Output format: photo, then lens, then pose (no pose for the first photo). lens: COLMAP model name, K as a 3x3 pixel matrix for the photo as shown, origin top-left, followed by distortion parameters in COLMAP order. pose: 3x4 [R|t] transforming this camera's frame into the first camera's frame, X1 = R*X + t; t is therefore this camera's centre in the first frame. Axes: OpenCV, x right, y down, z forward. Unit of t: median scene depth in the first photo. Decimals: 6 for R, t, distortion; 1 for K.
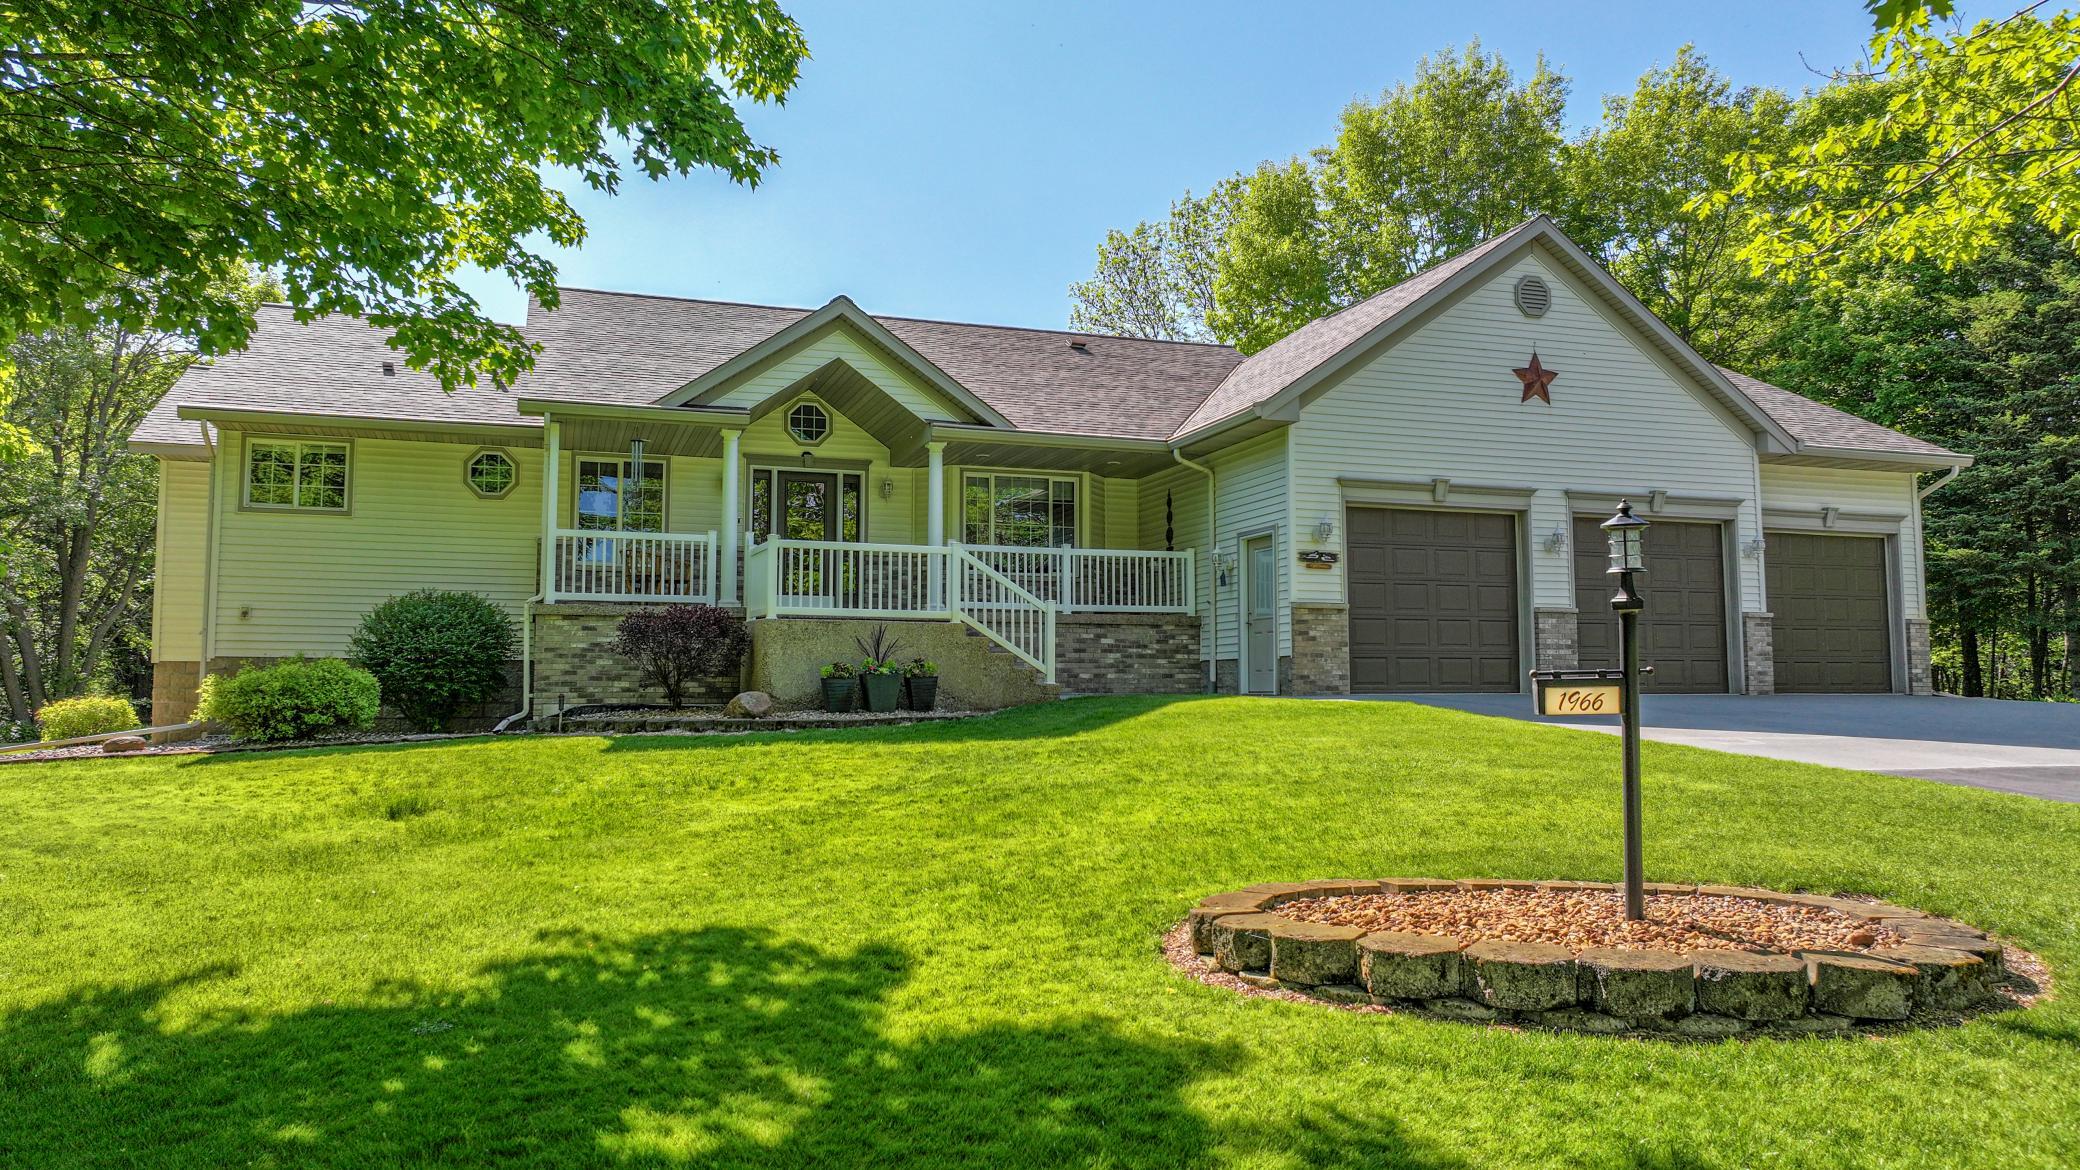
lens RADIAL K [[1455.6, 0, 1040.0], [0, 1455.6, 585.0], [0, 0, 1]] dist [0.004710, -0.001056]
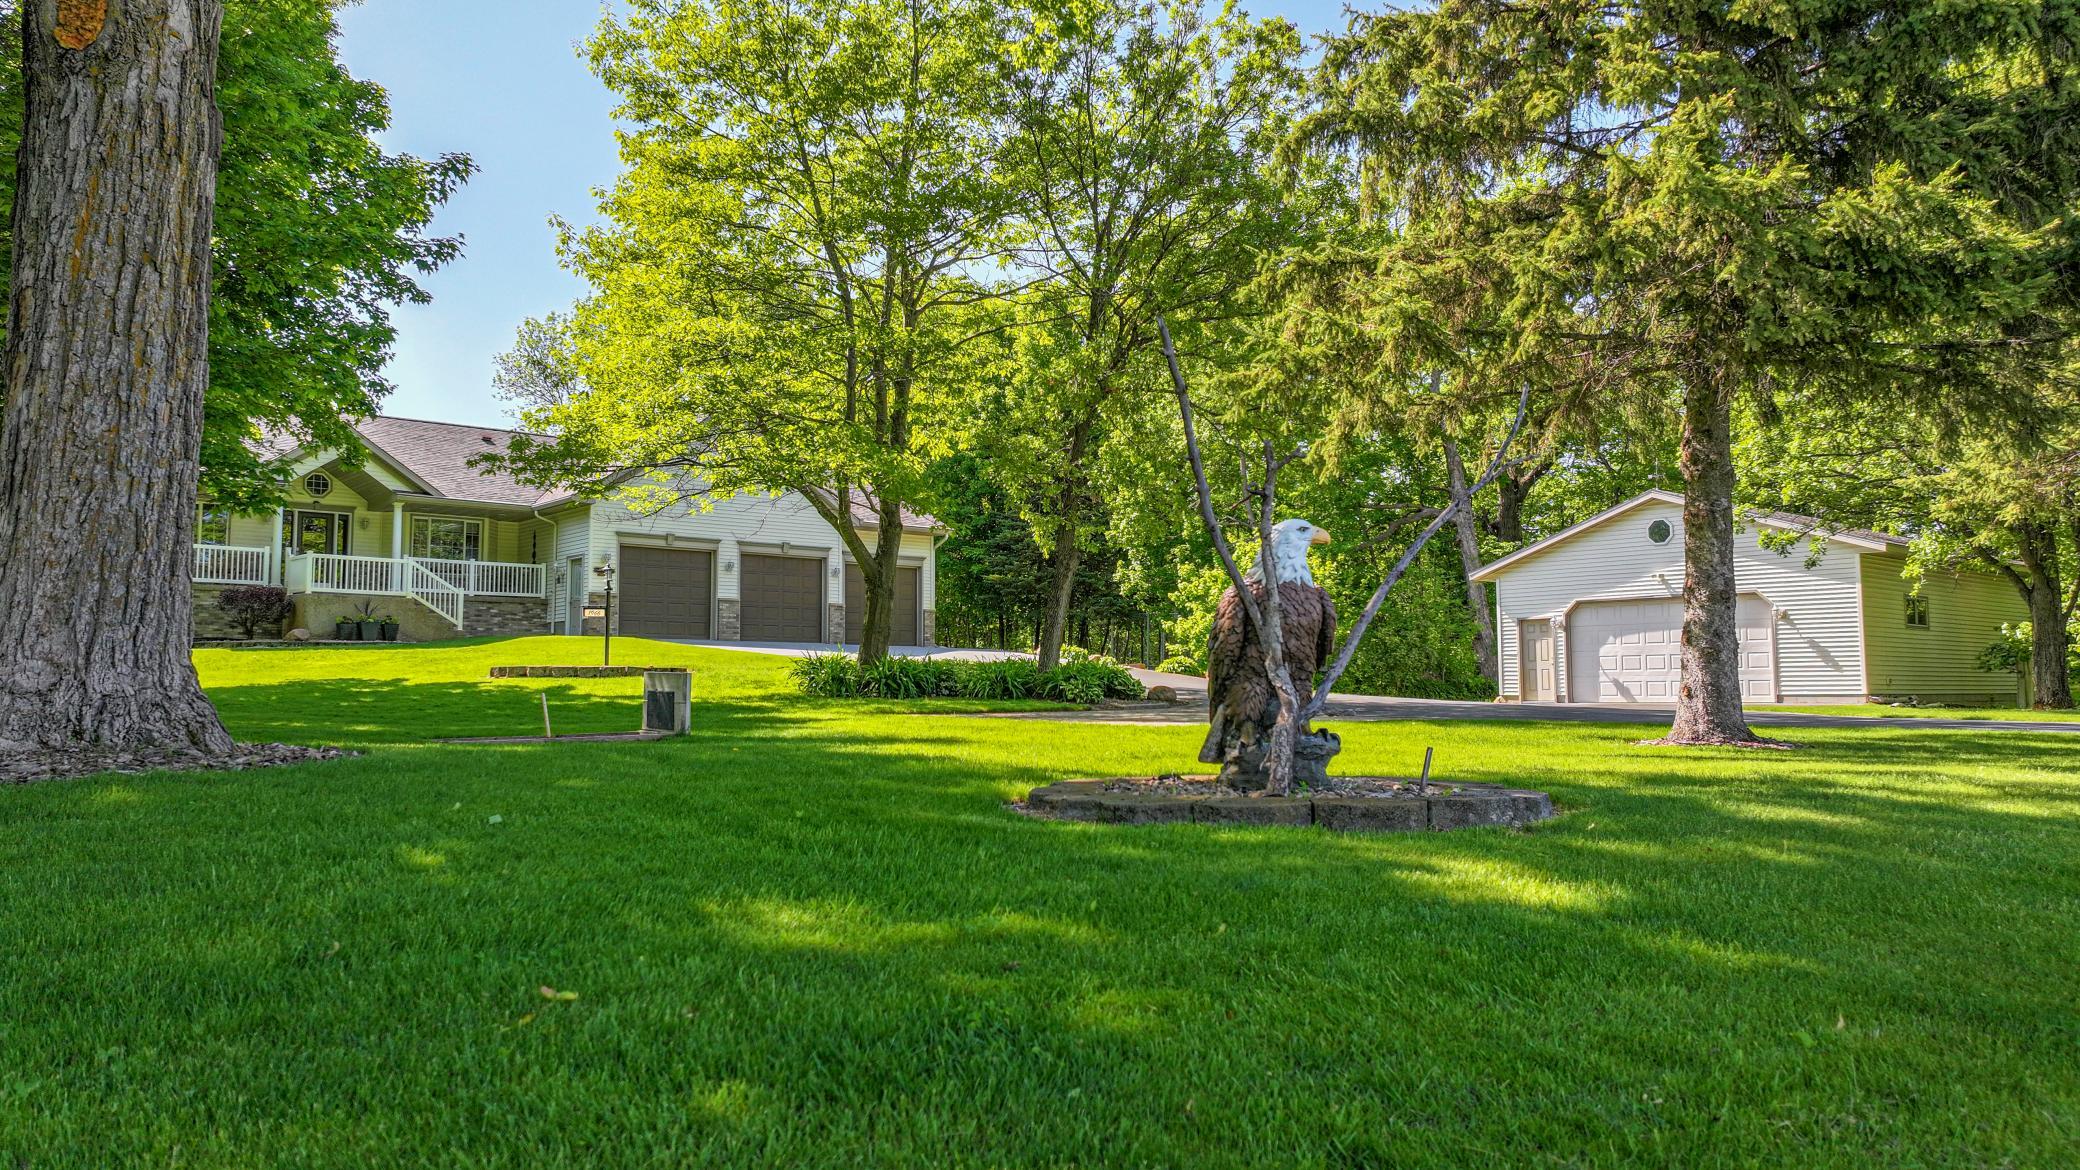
lens RADIAL K [[1455.6, 0, 1040.0], [0, 1455.6, 585.0], [0, 0, 1]] dist [0.004710, -0.001056]
pose [[0.931161, 0.026572, 0.363640, 0.018250], [-0.025858, 0.999642, -0.006832, -0.000431], [-0.363691, -0.003041, 0.931515, -1.039183]]
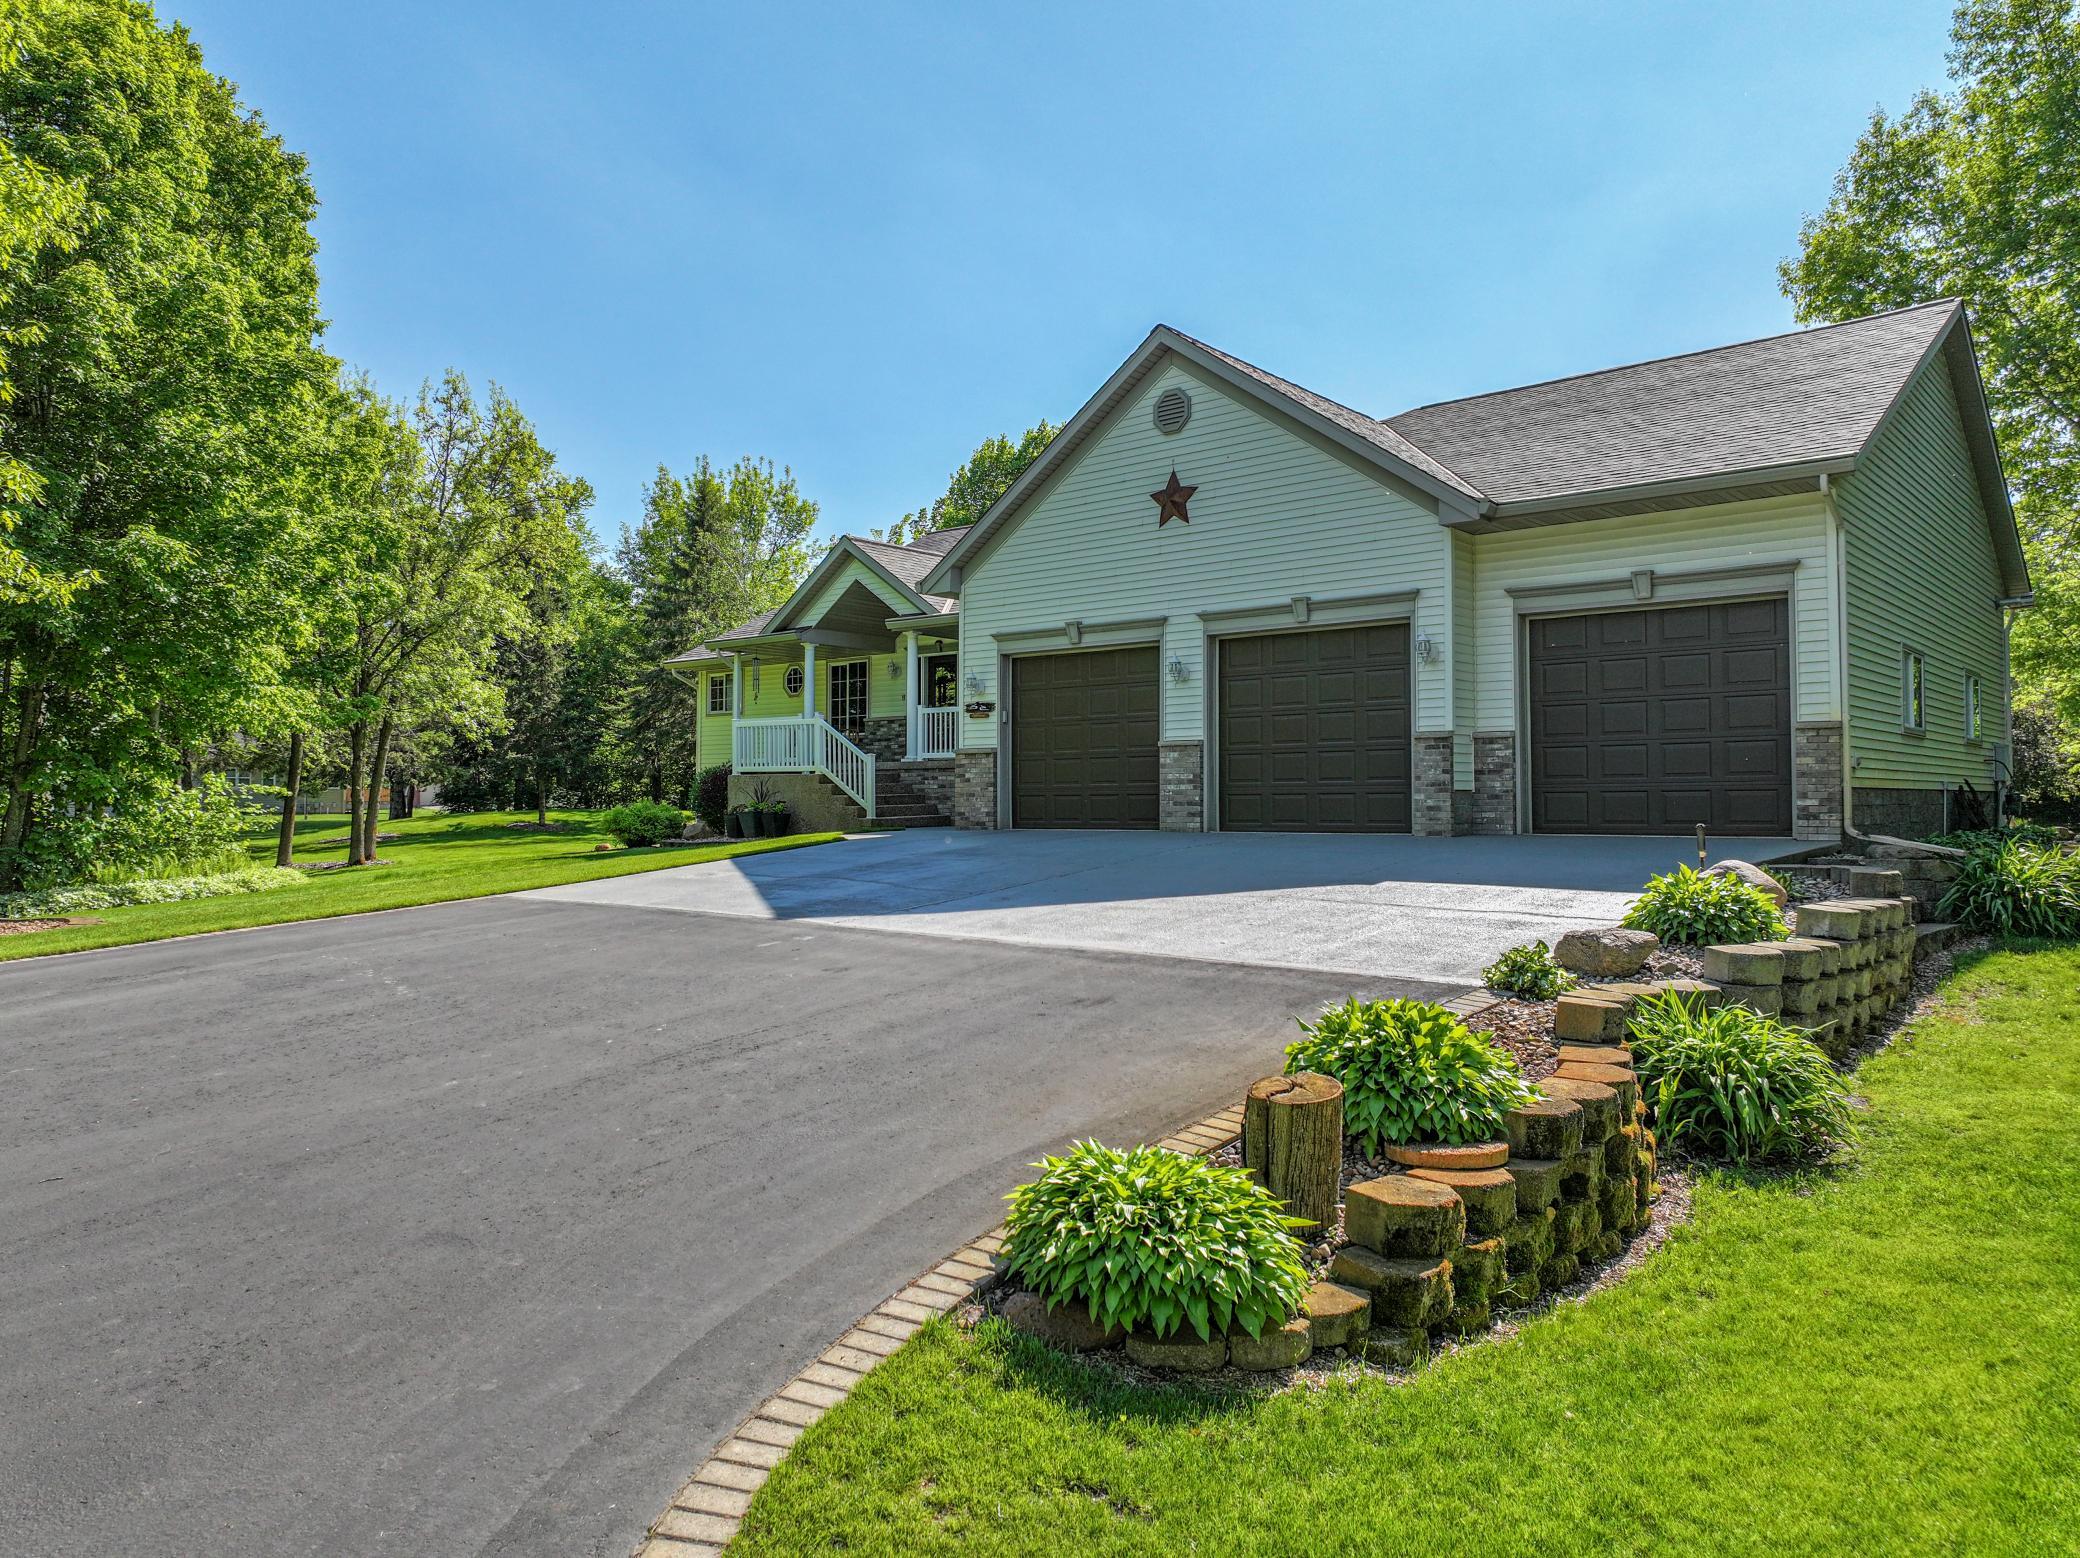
lens RADIAL K [[1450.1, 0, 1050.6], [0, 1450.1, 778.0], [0, 0, 1]] dist [0.000749, 0.007070]
pose [[0.510255, -0.016698, -0.859861, 1.106662], [0.064604, 0.997731, 0.018962, 0.016293], [0.857593, -0.065226, 0.510176, 0.438603]]
